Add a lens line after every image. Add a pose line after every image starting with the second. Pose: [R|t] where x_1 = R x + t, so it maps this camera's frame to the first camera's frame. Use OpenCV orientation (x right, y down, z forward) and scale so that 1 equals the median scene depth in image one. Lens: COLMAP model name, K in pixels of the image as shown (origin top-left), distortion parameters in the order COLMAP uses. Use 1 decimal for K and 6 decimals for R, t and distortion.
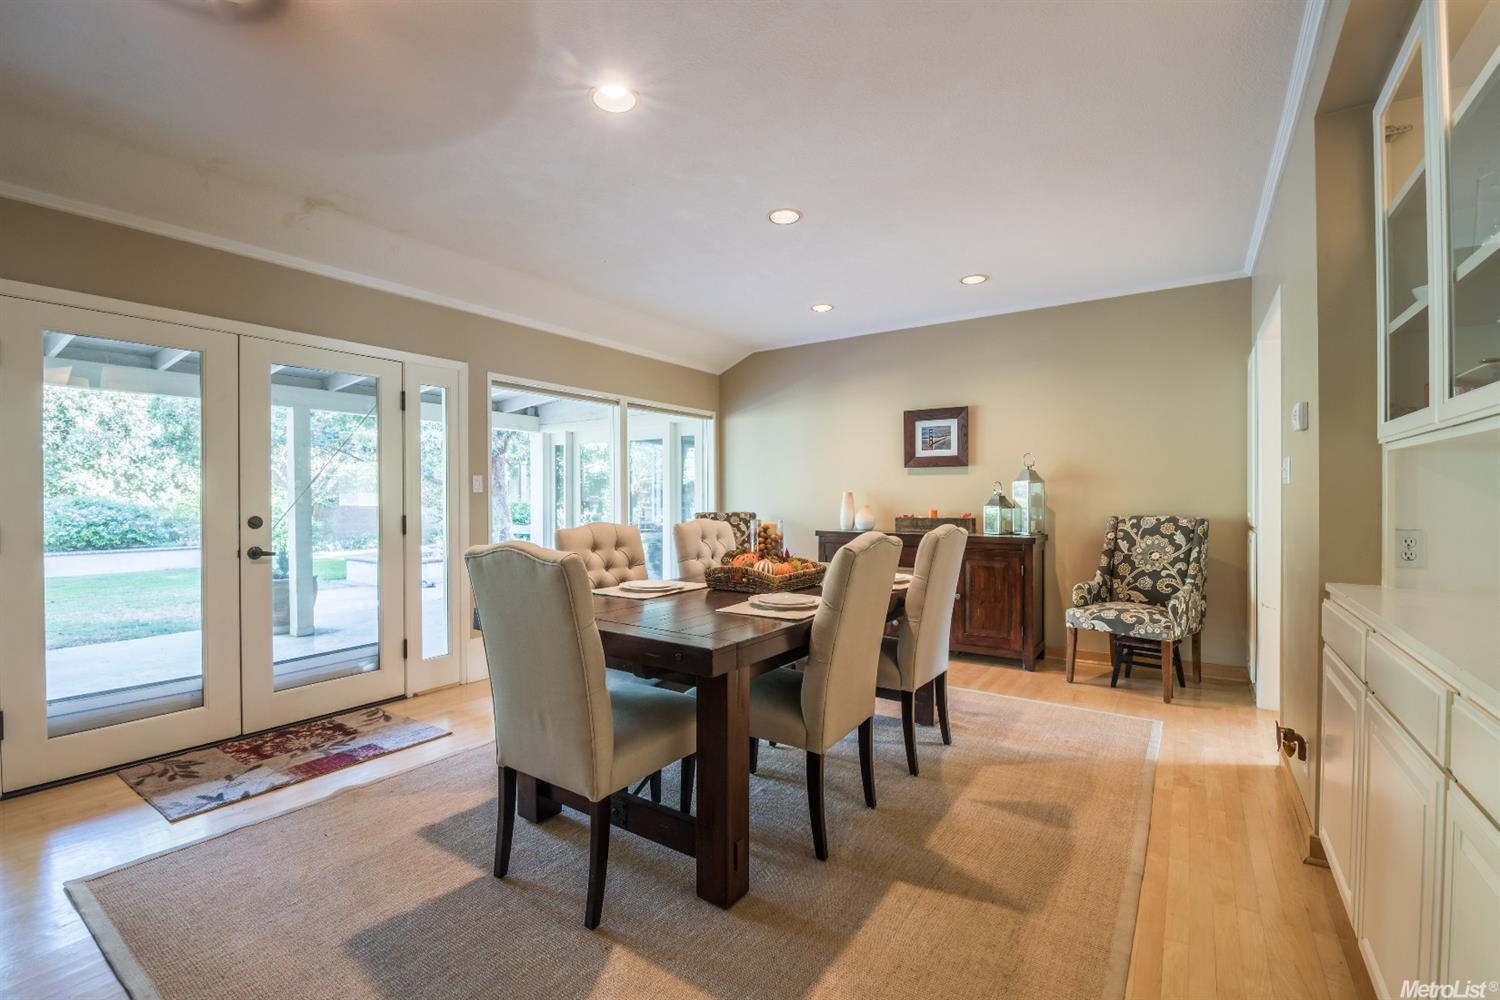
lens RADIAL K [[649.5, 0, 743.8], [0, 649.5, 501.4], [0, 0, 1]] dist [-0.013408, -0.005134]
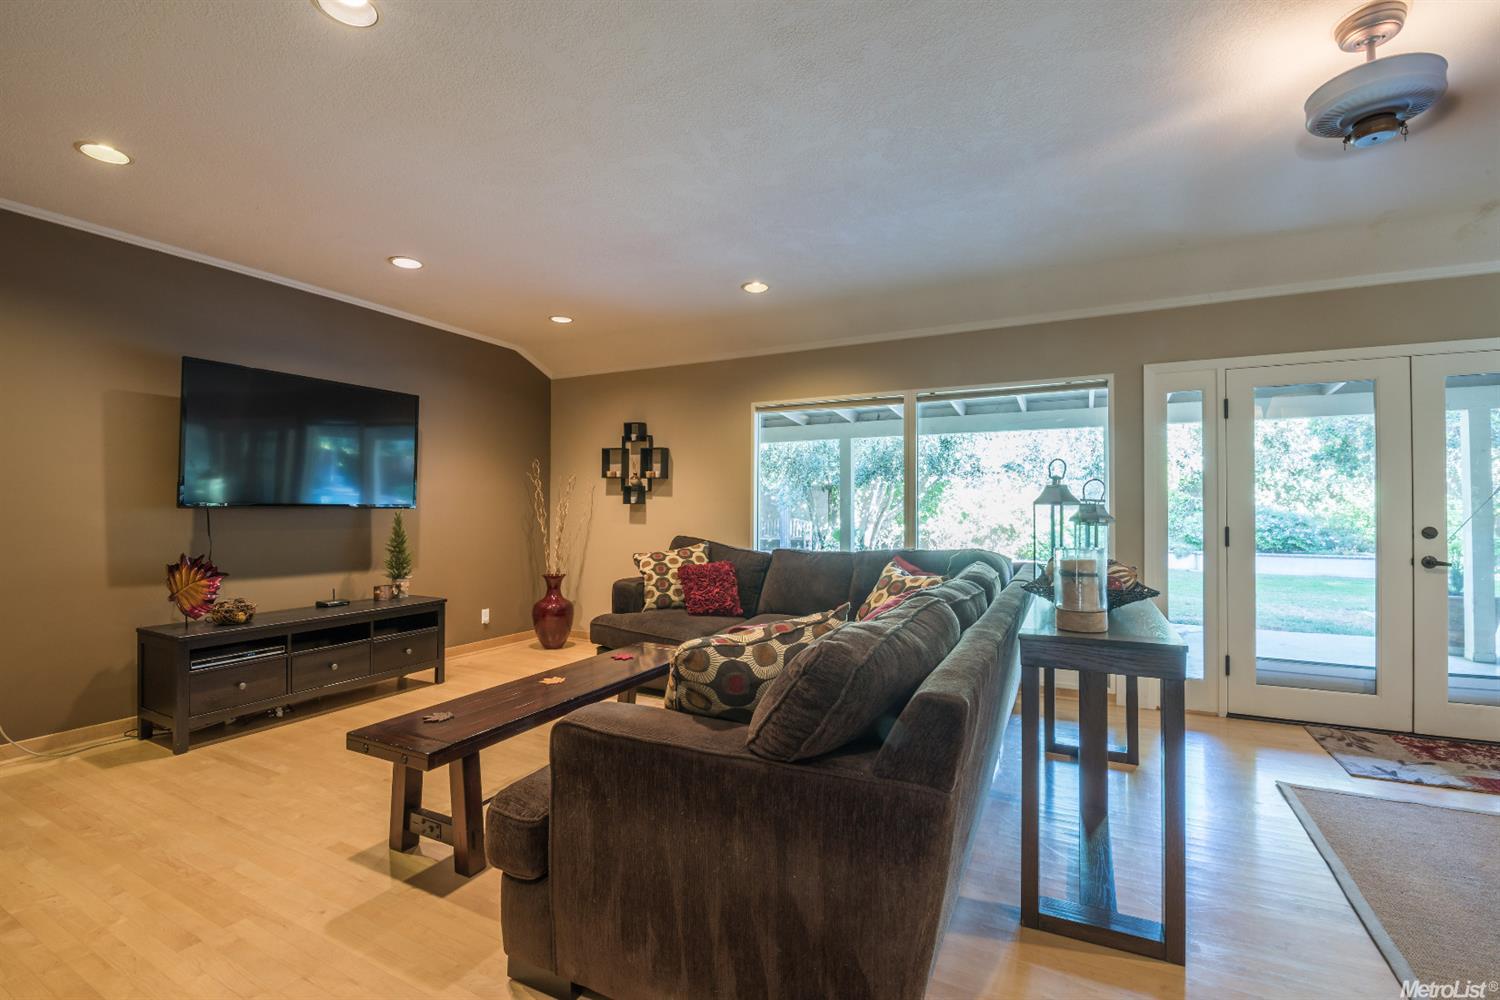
lens RADIAL K [[649.5, 0, 755.2], [0, 649.5, 500.3], [0, 0, 1]] dist [-0.013408, -0.005134]
pose [[0.118279, -0.009570, -0.992934, 0.097230], [-0.006313, 0.999926, -0.010390, -0.001941], [0.992960, 0.007497, 0.118209, -0.151258]]
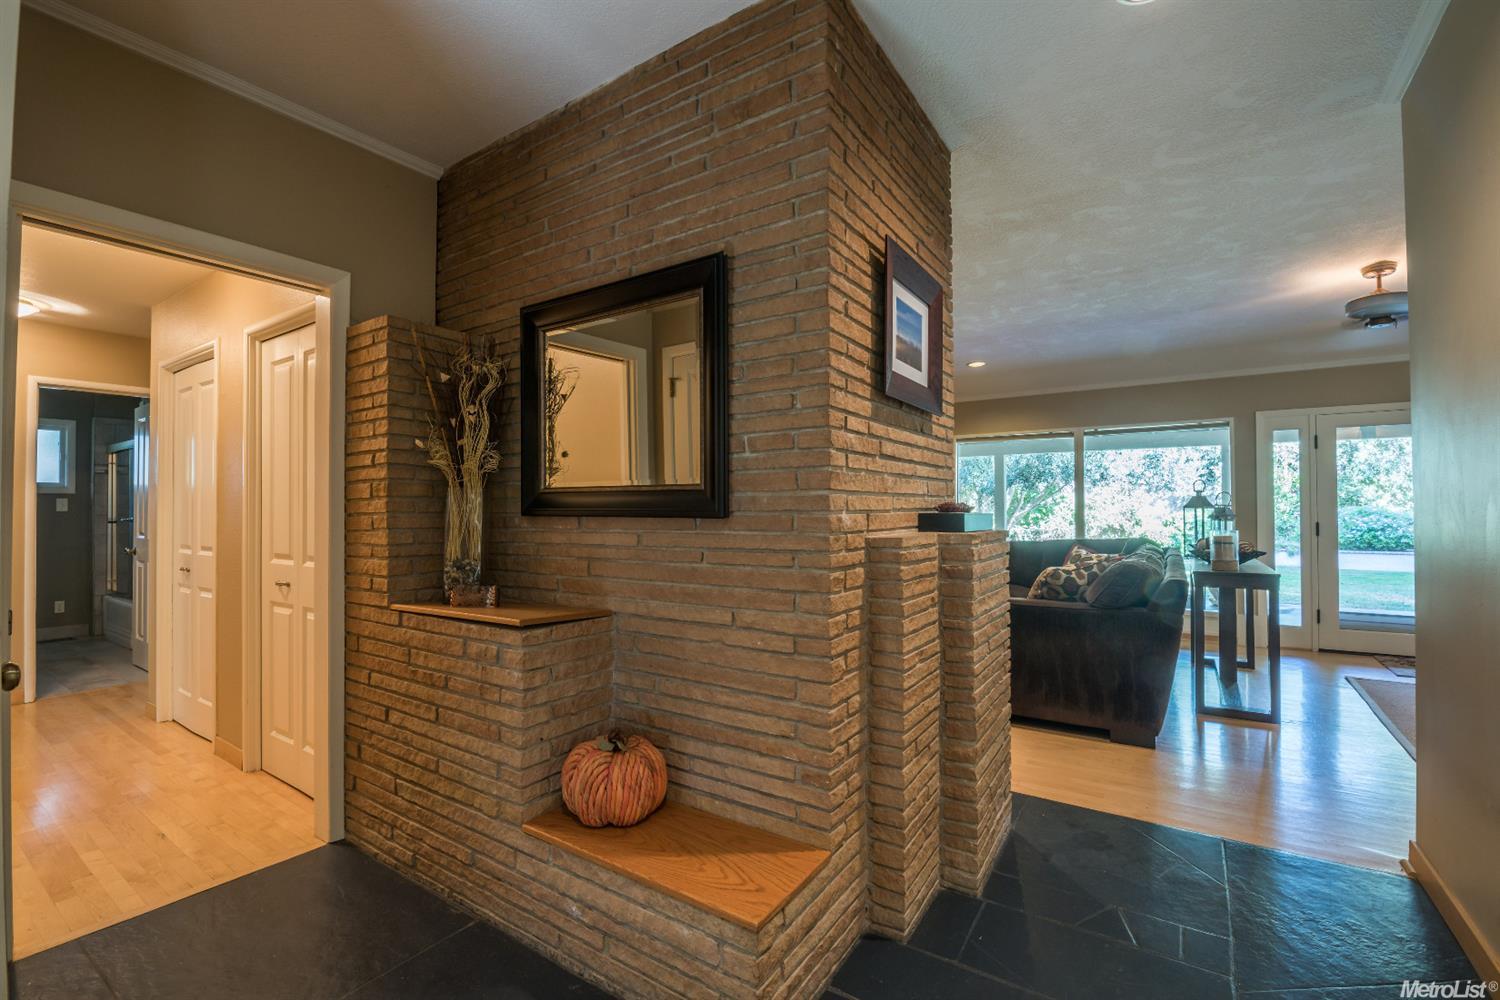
lens RADIAL K [[649.5, 0, 751.8], [0, 649.5, 501.9], [0, 0, 1]] dist [-0.013408, -0.005134]
pose [[-0.002769, -0.012251, -0.999921, 0.586490], [-0.001763, 0.999923, -0.012246, -0.001821], [0.999995, 0.001729, -0.002790, -0.536664]]
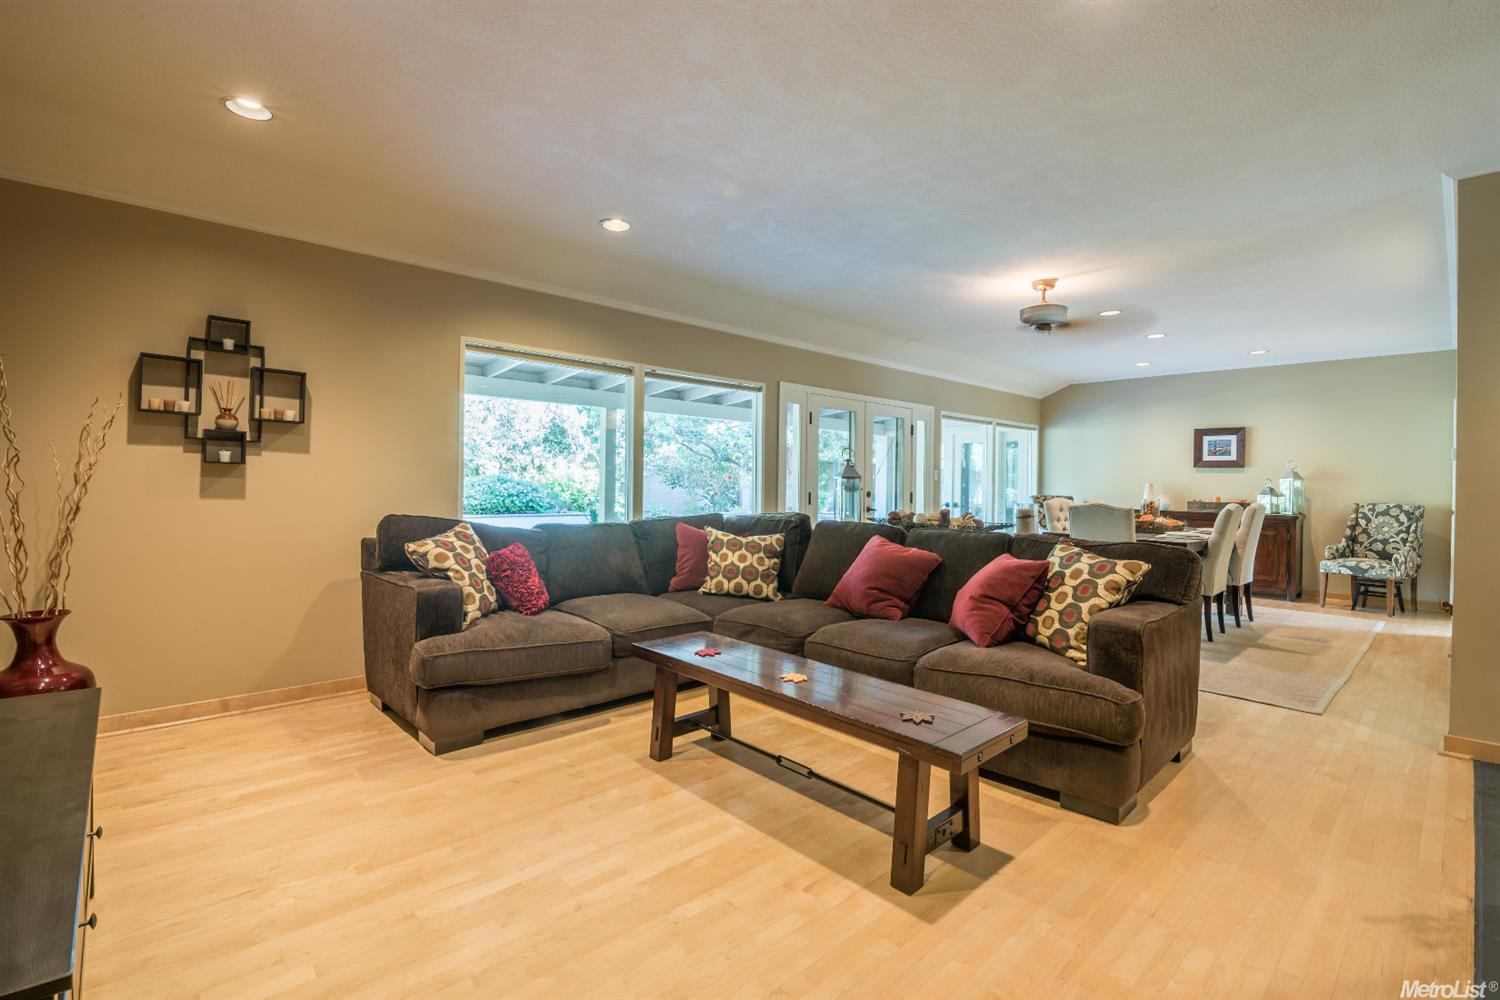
lens RADIAL K [[676.9, 0, 765.1], [0, 676.9, 484.9], [0, 0, 1]] dist [-0.019515, -0.002094]
pose [[0.977903, 0.018918, -0.208203, -0.481687], [-0.019223, 0.999815, 0.000556, 0.005795], [0.208175, 0.003458, 0.978085, -0.857667]]
